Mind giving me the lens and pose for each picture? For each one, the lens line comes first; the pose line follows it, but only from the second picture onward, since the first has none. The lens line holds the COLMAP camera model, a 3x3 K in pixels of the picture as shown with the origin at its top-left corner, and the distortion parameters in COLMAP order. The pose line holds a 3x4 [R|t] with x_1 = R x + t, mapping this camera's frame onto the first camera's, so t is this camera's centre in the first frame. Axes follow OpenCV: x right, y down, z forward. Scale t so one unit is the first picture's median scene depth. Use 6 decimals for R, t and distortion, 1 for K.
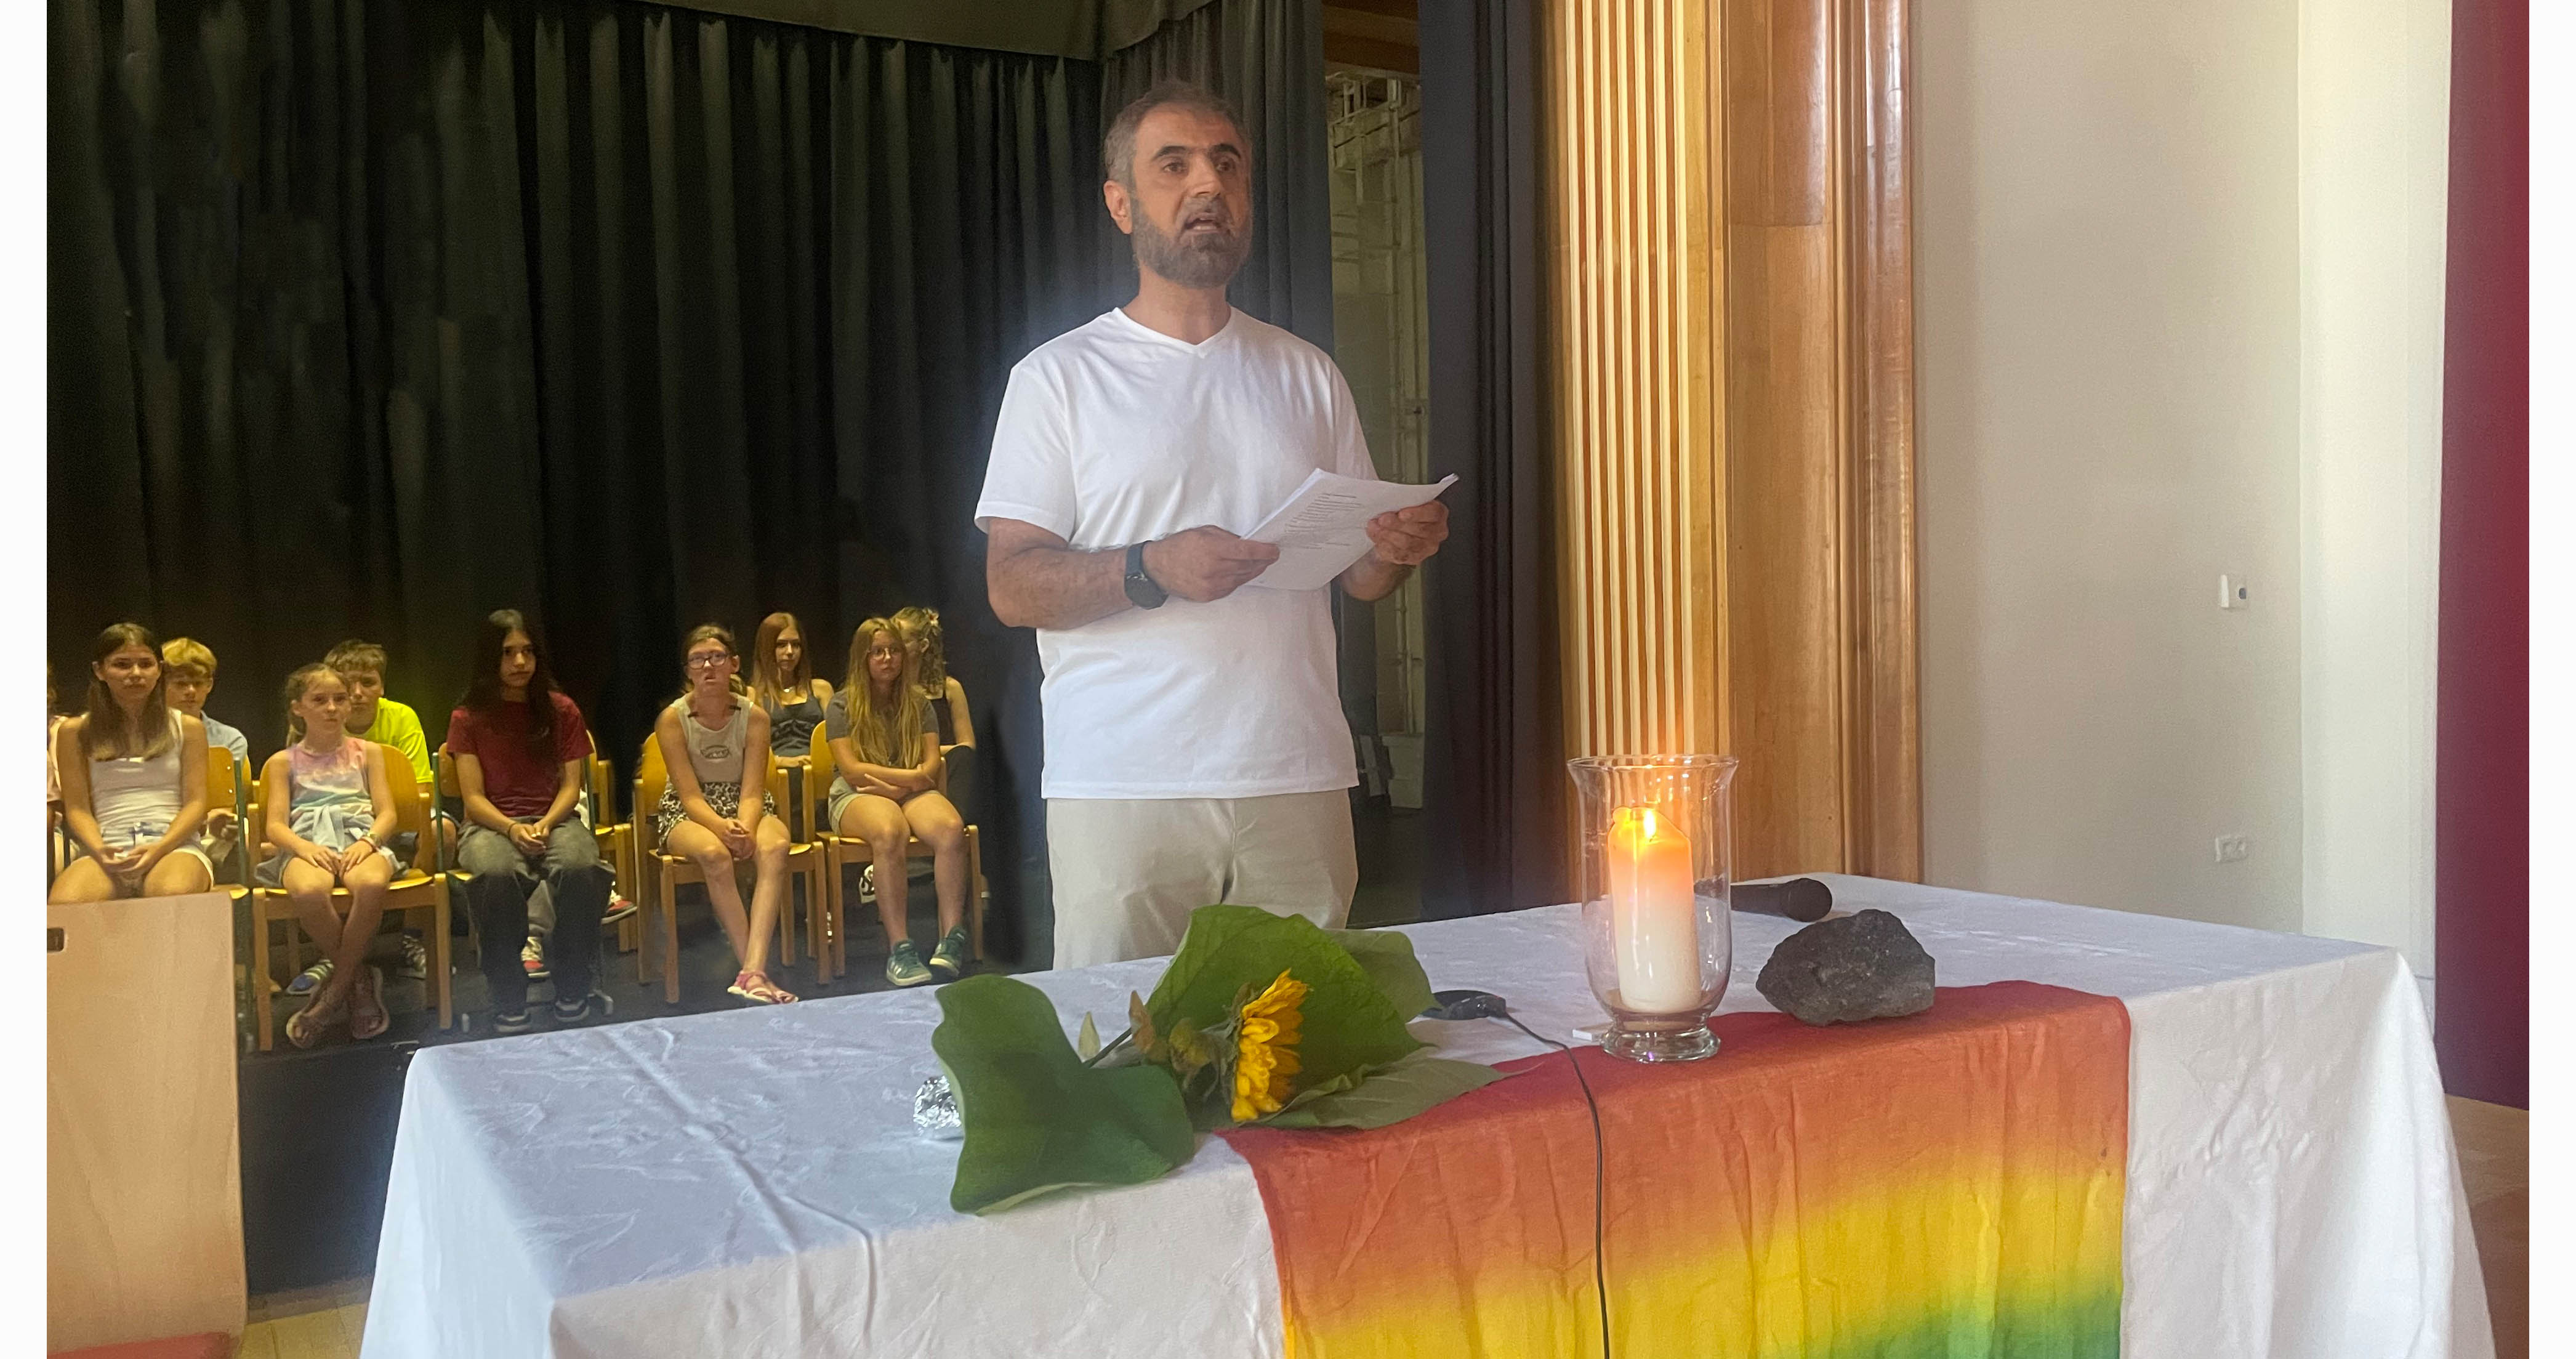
lens RADIAL K [[1935.3, 0, 1248.8], [0, 1935.3, 724.0], [0, 0, 1]] dist [0.037302, -0.030890]
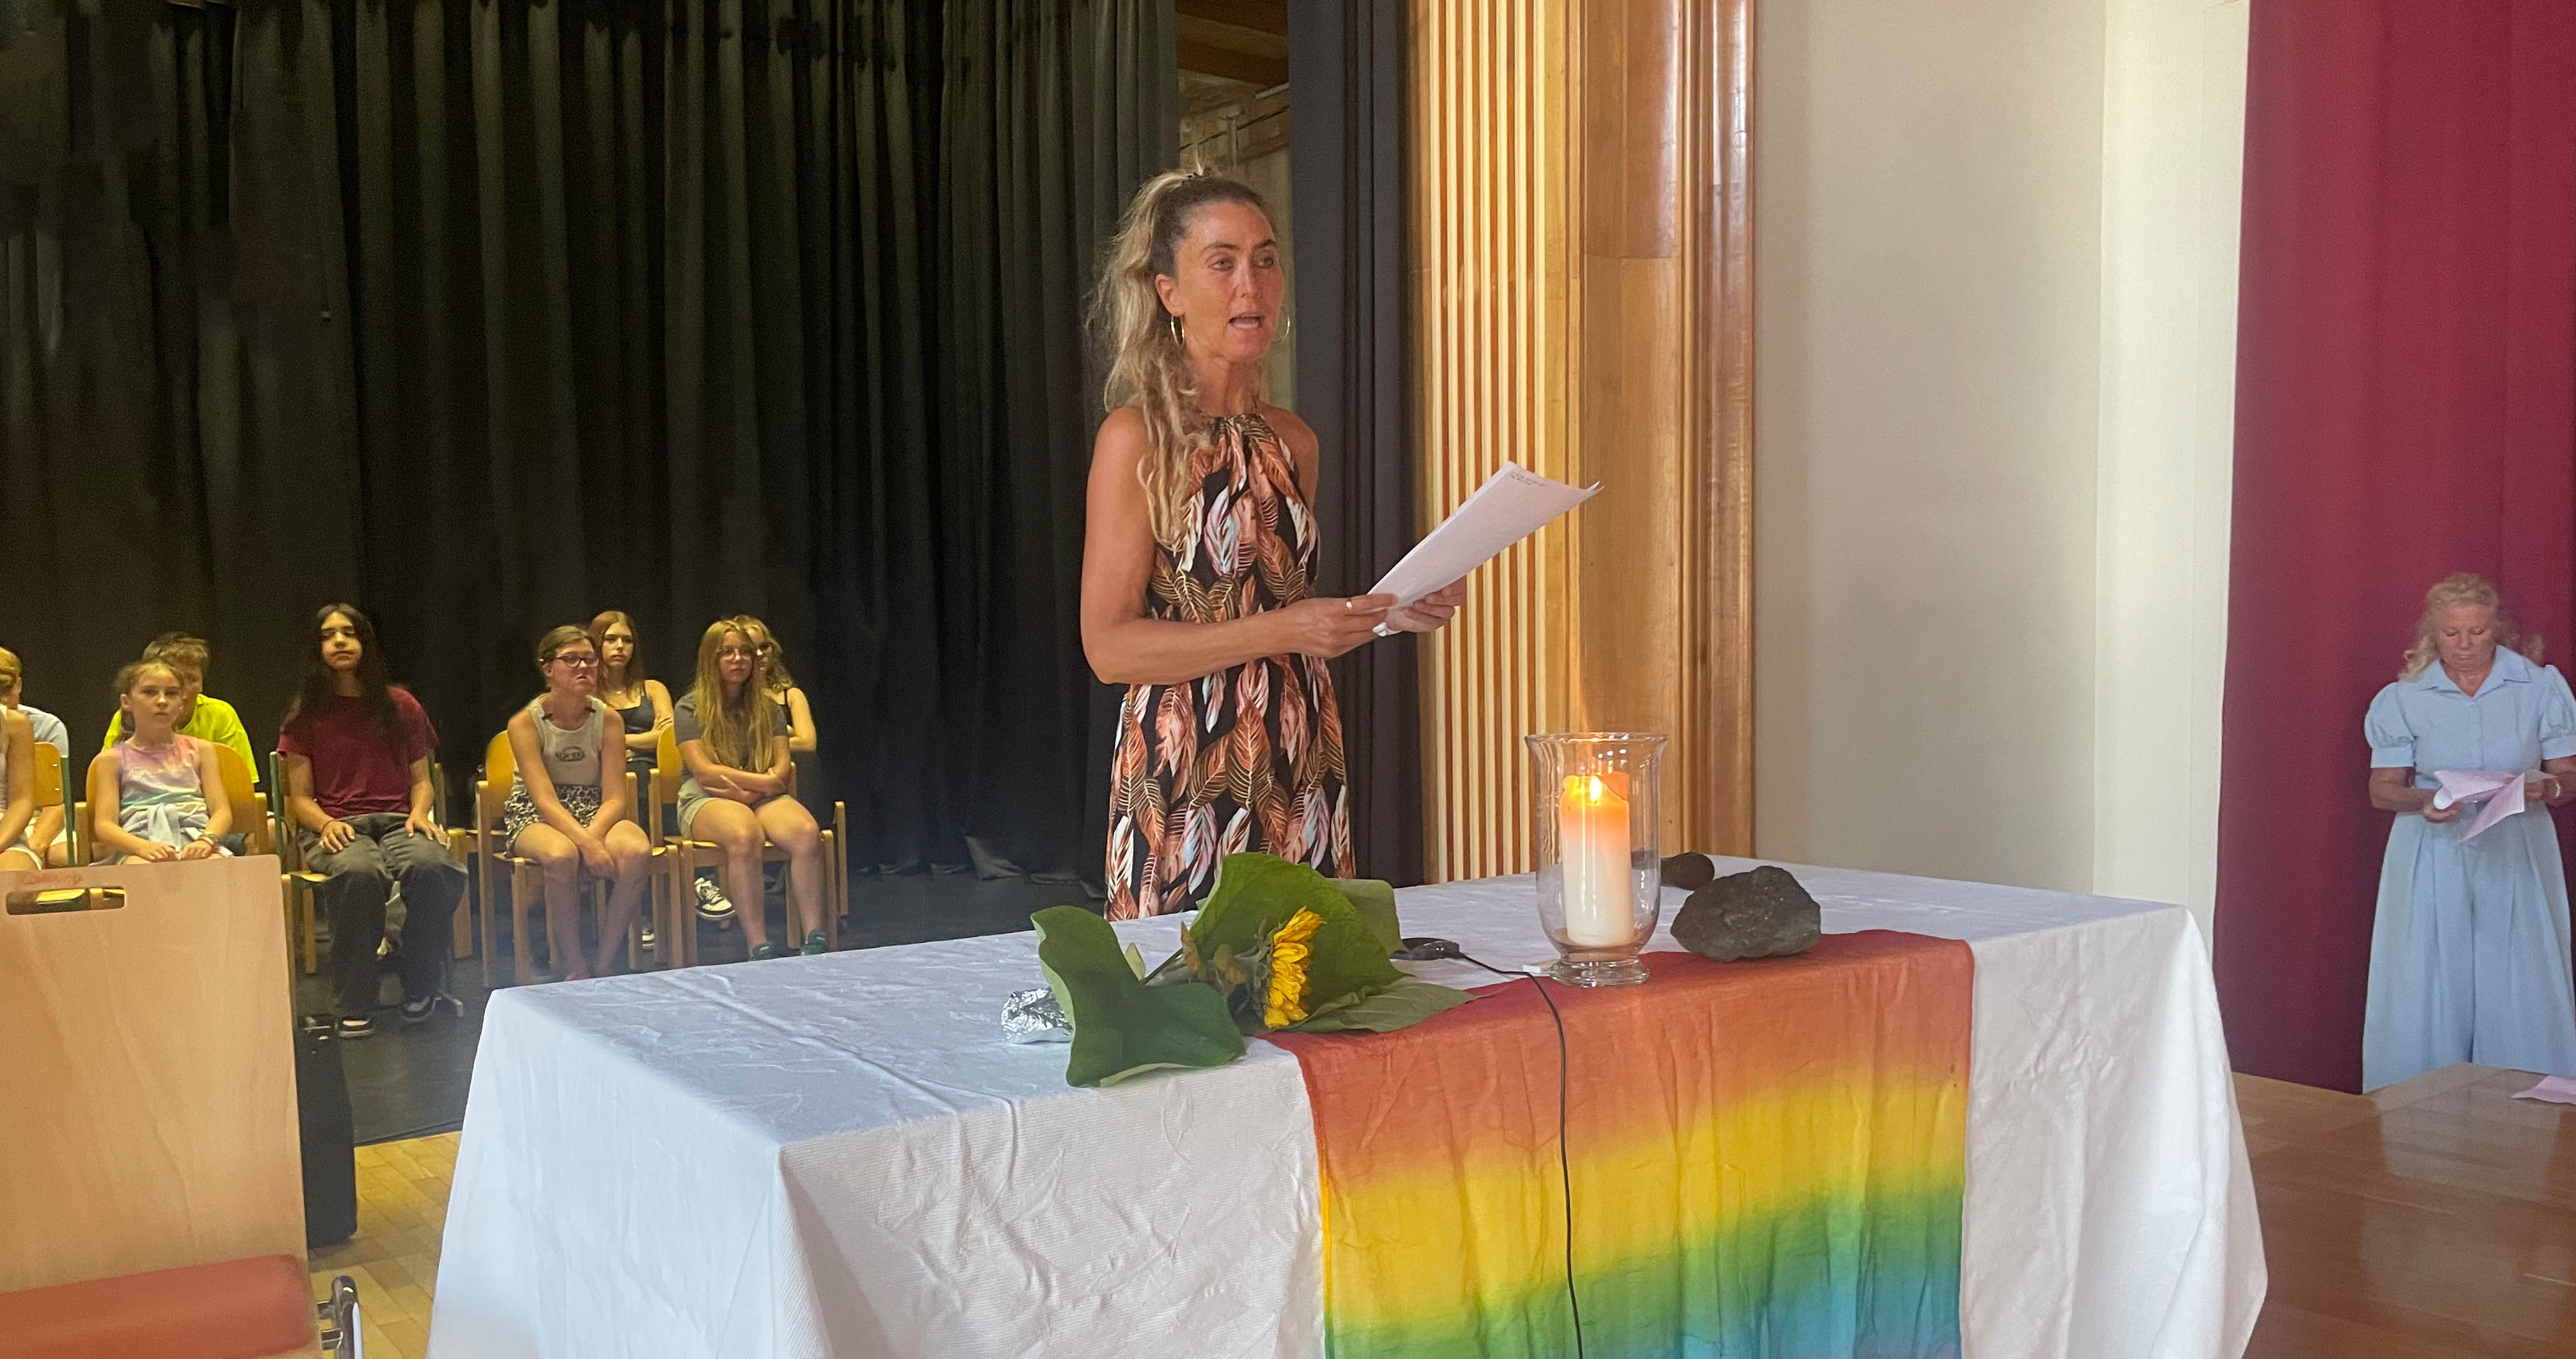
lens RADIAL K [[2023.1, 0, 1231.8], [0, 2023.1, 772.2], [0, 0, 1]] dist [0.044216, -0.009829]
pose [[0.995193, 0.006877, 0.097691, -0.110893], [-0.008170, 0.999884, 0.012837, 0.022068], [-0.097591, -0.013573, 0.995134, -0.176870]]
